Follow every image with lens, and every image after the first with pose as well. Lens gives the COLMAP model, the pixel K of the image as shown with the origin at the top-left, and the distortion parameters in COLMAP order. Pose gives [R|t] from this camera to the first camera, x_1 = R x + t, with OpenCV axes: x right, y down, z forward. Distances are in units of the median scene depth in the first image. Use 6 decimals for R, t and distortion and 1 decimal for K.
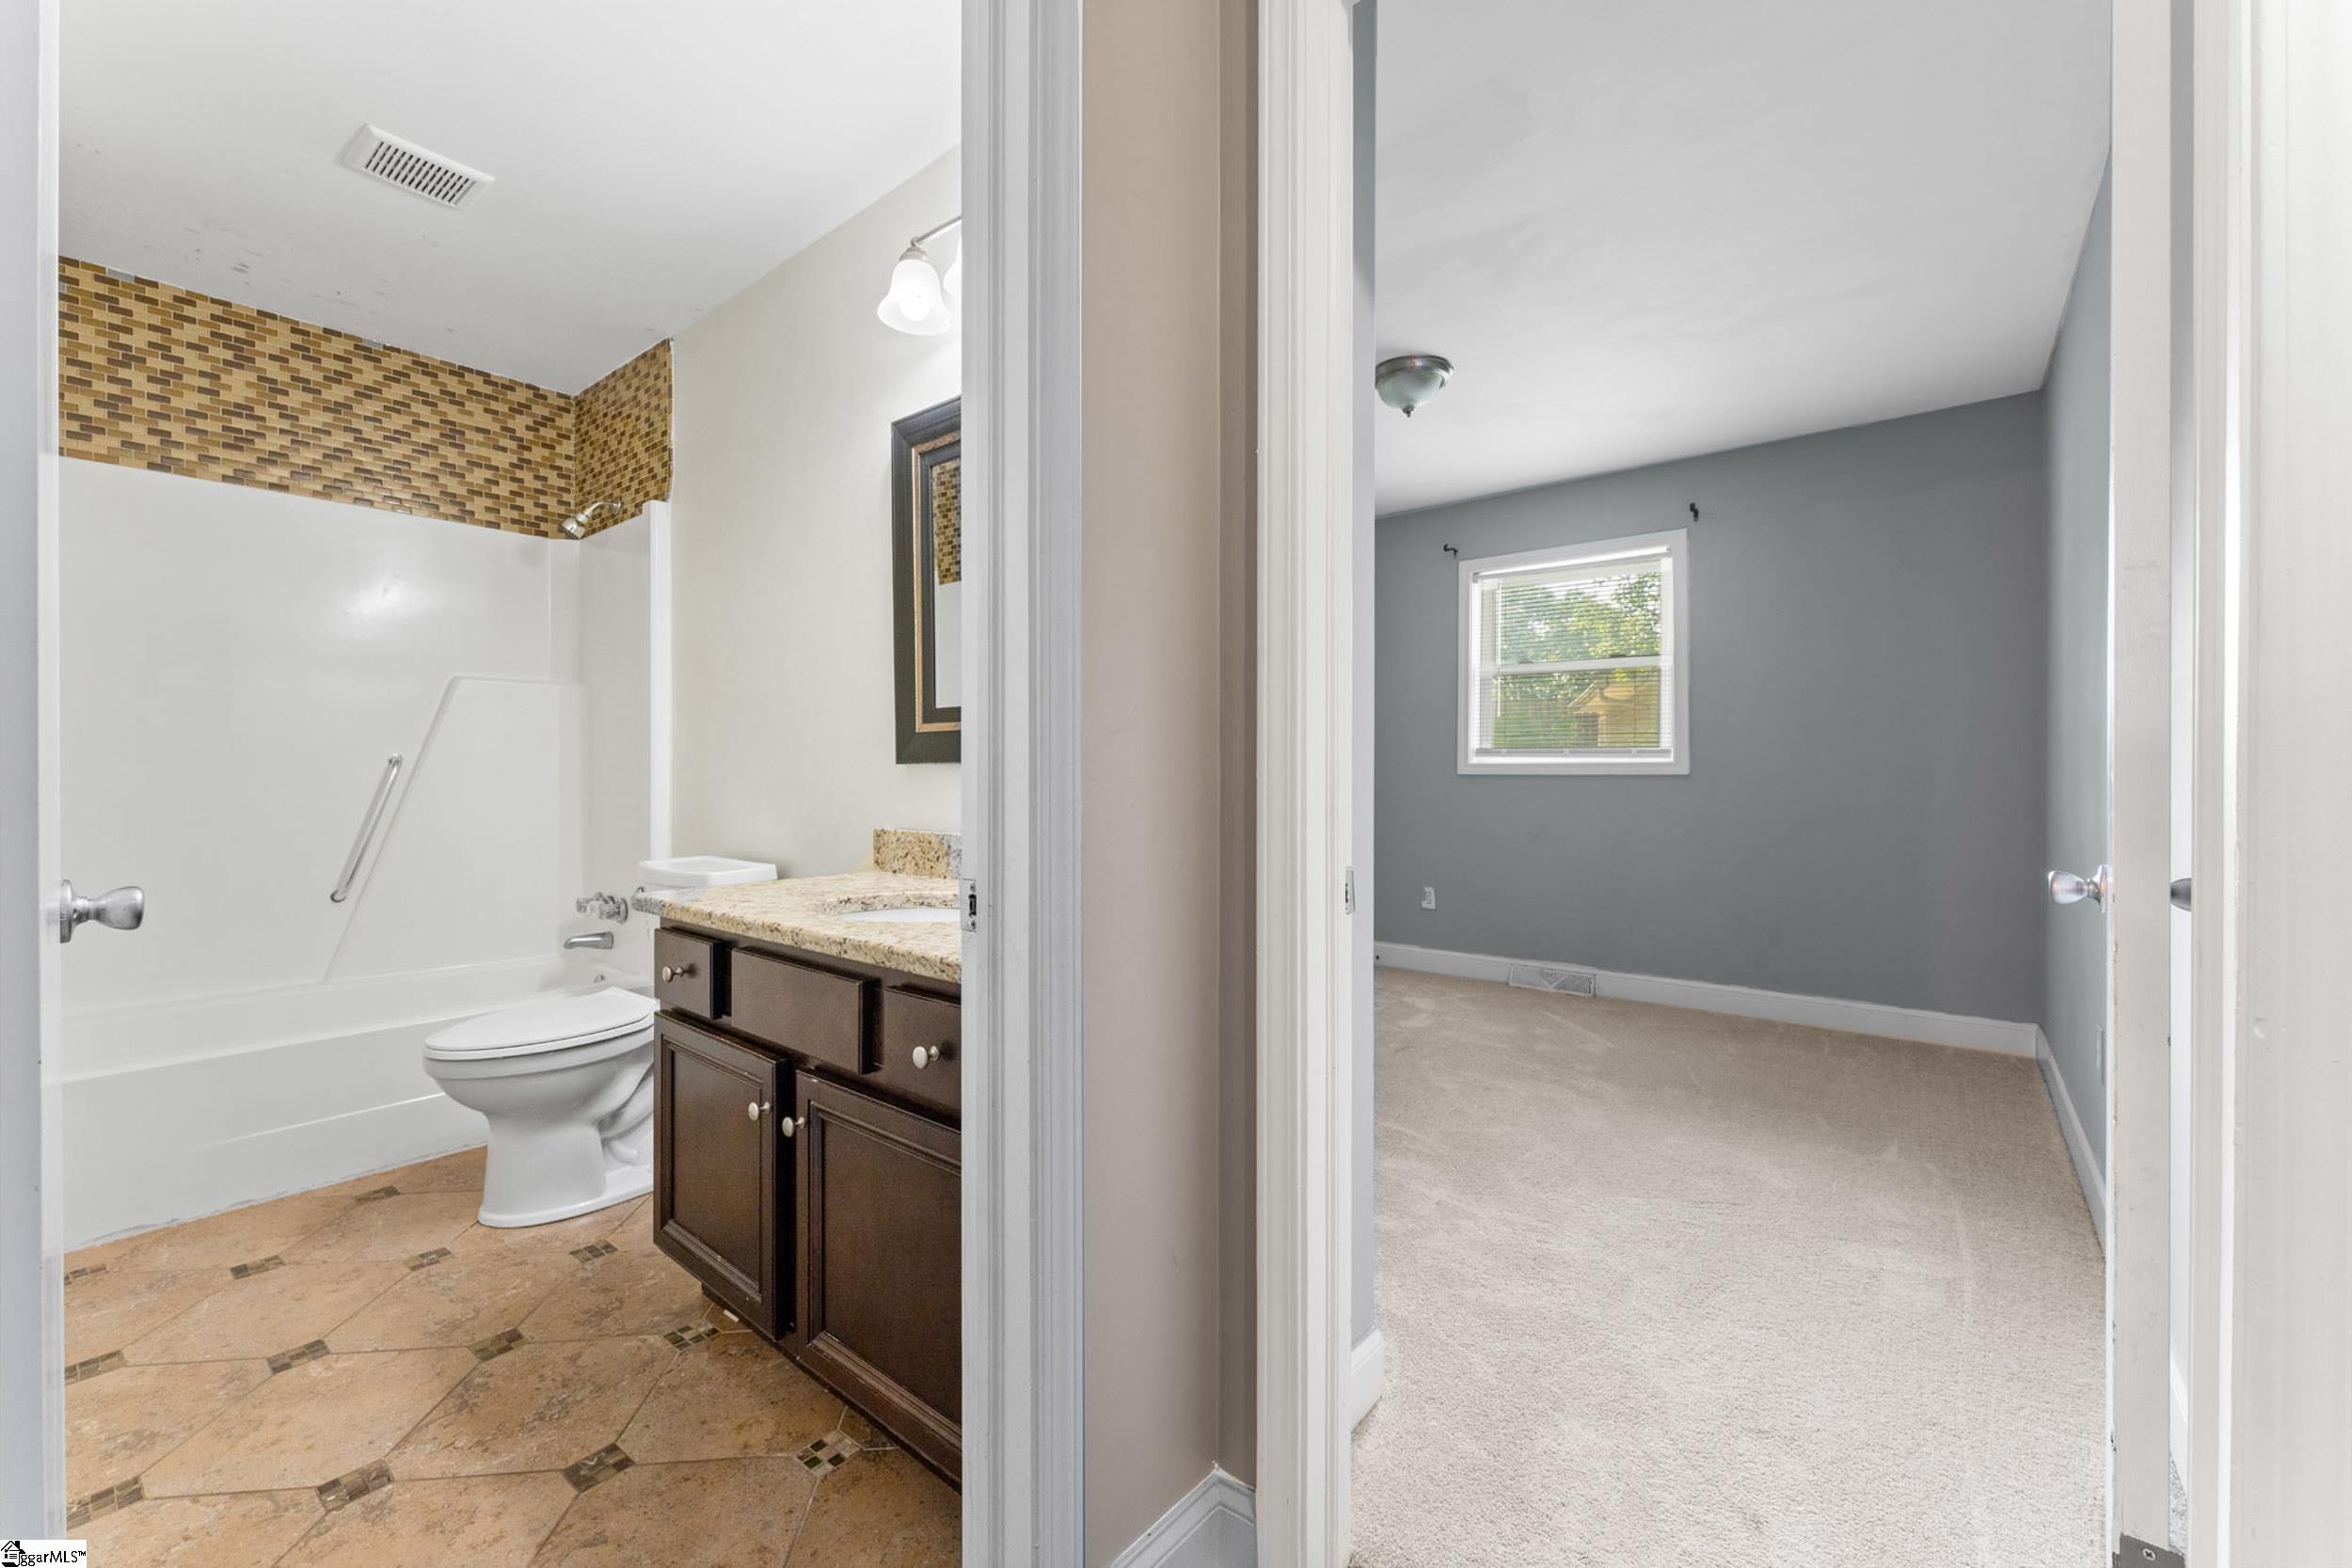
lens RADIAL K [[938.3, 0, 1175.9], [0, 938.3, 771.4], [0, 0, 1]] dist [-0.000969, -0.000112]
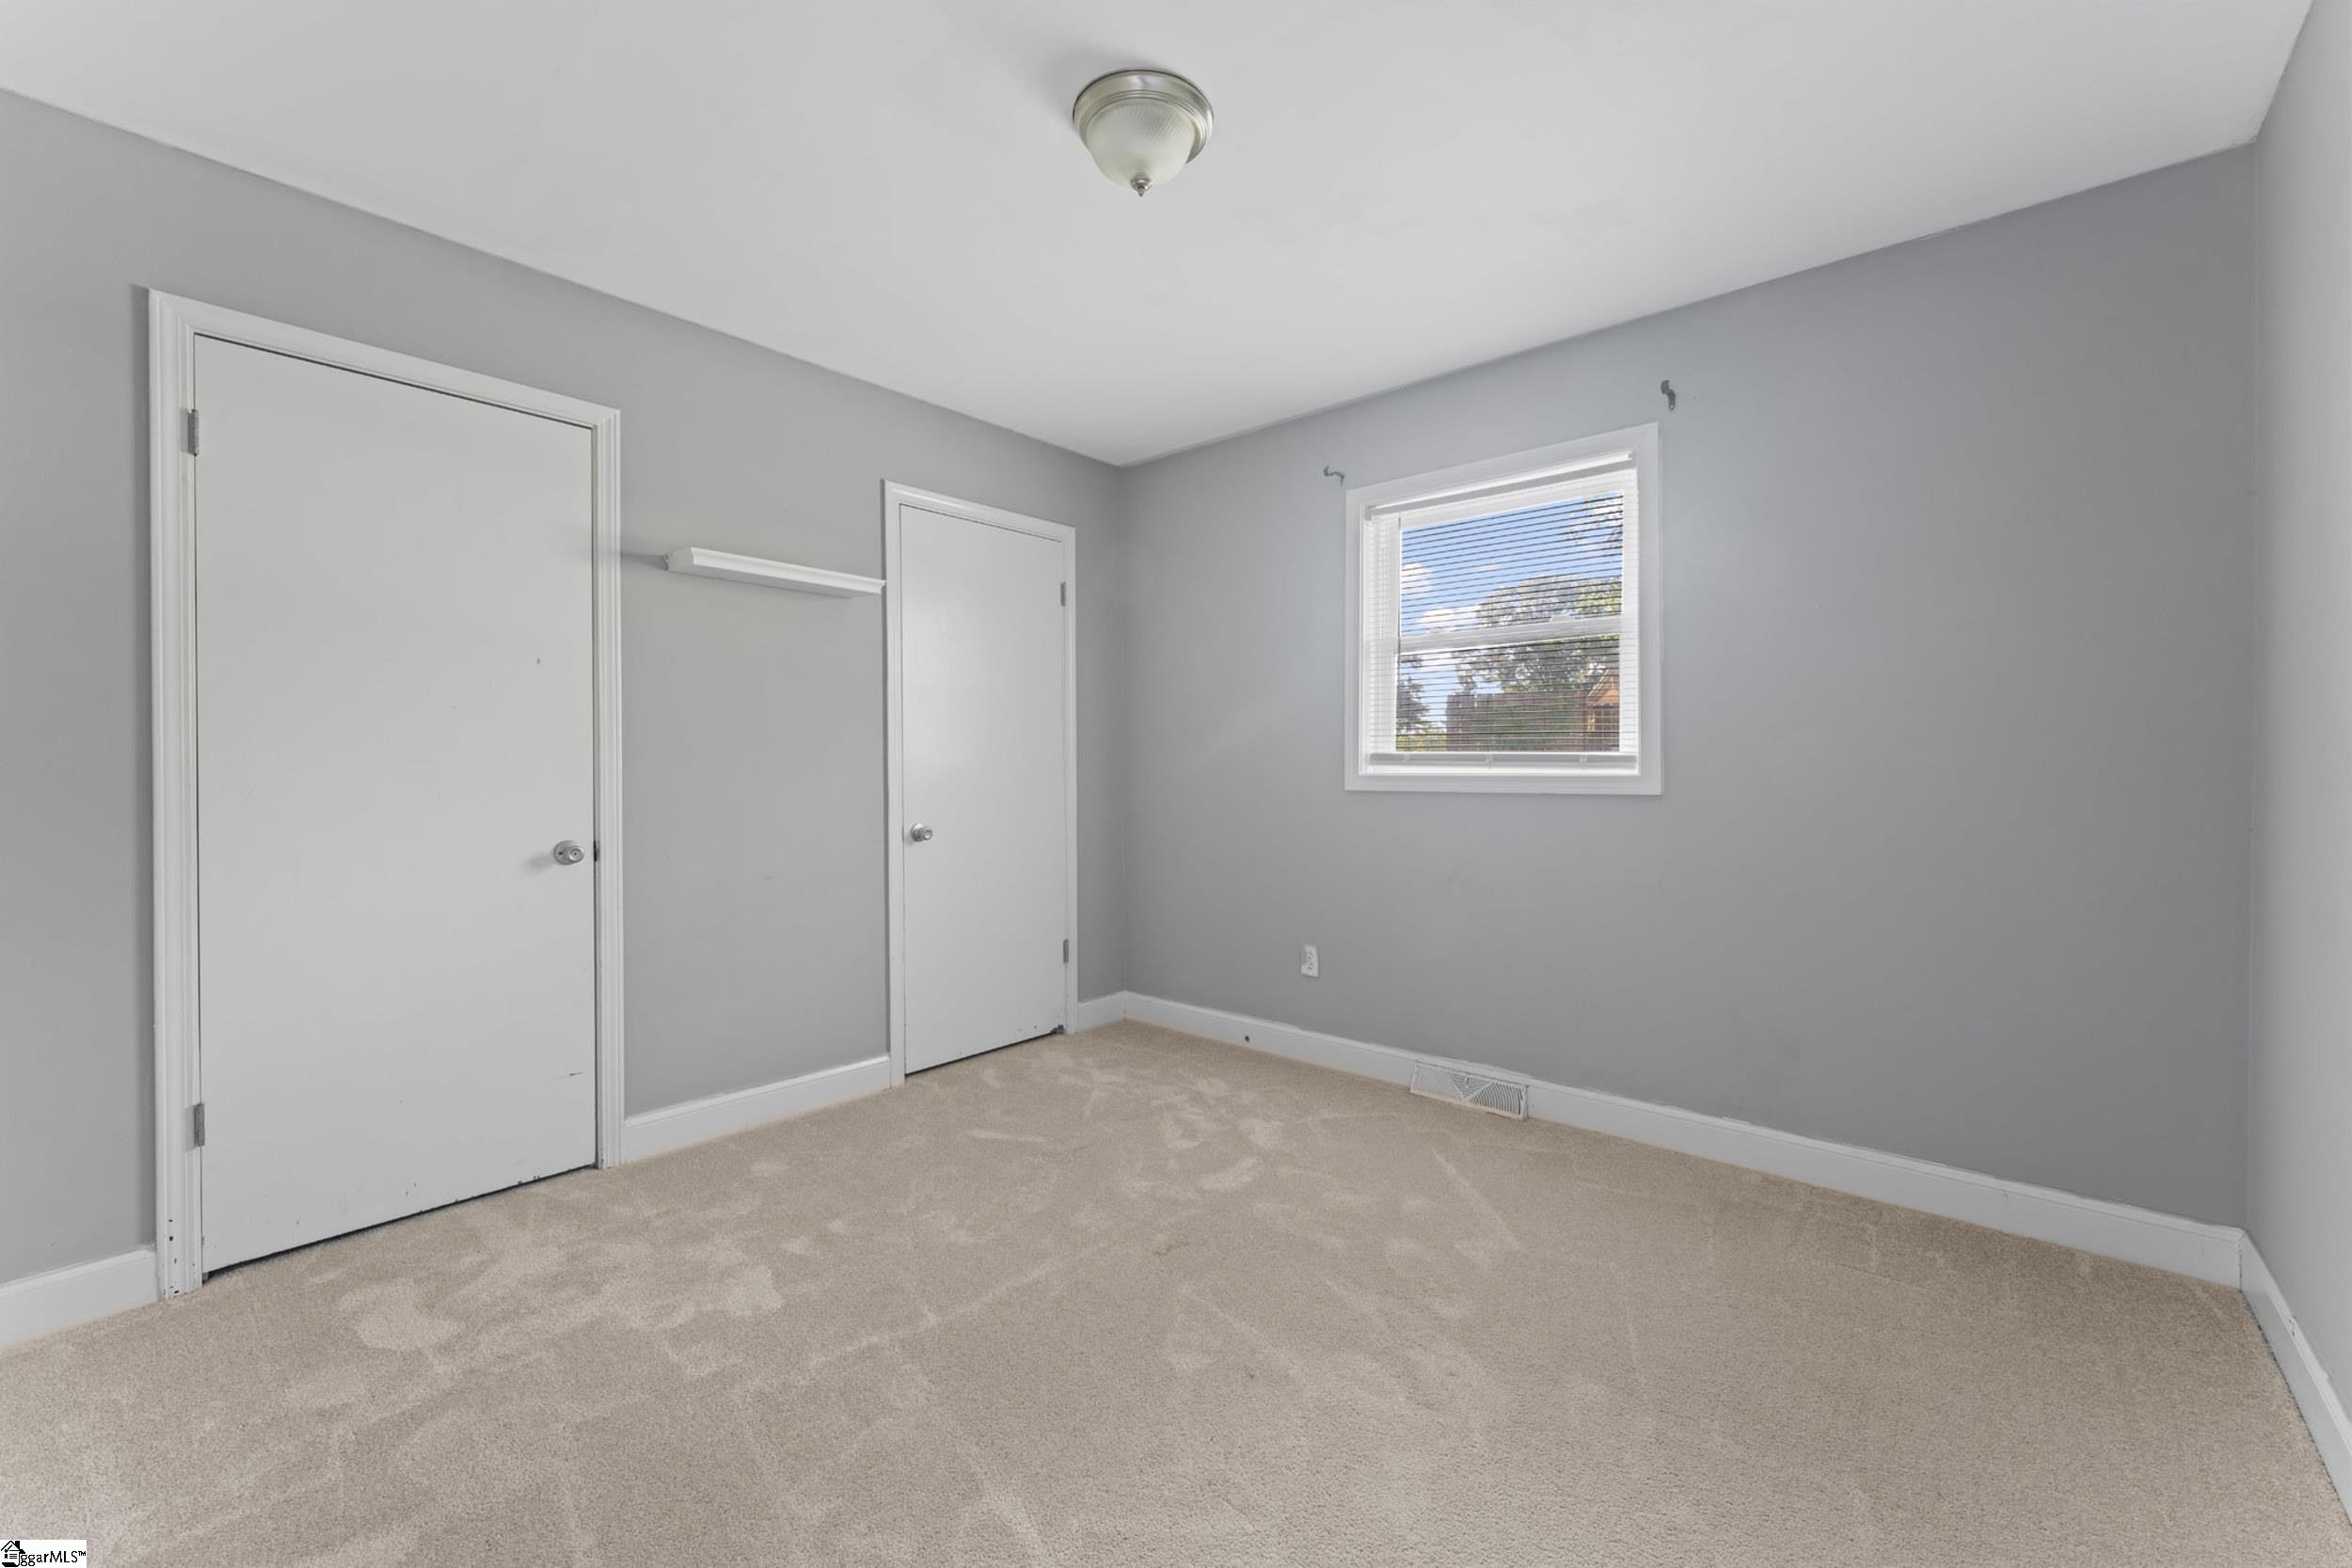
lens RADIAL K [[948.6, 0, 1175.1], [0, 948.6, 769.2], [0, 0, 1]] dist [0.002024, 0.000372]
pose [[0.999498, -0.001619, -0.031634, 0.225216], [0.001738, 0.999991, 0.003745, -0.018073], [0.031627, -0.003798, 0.999493, 0.320355]]
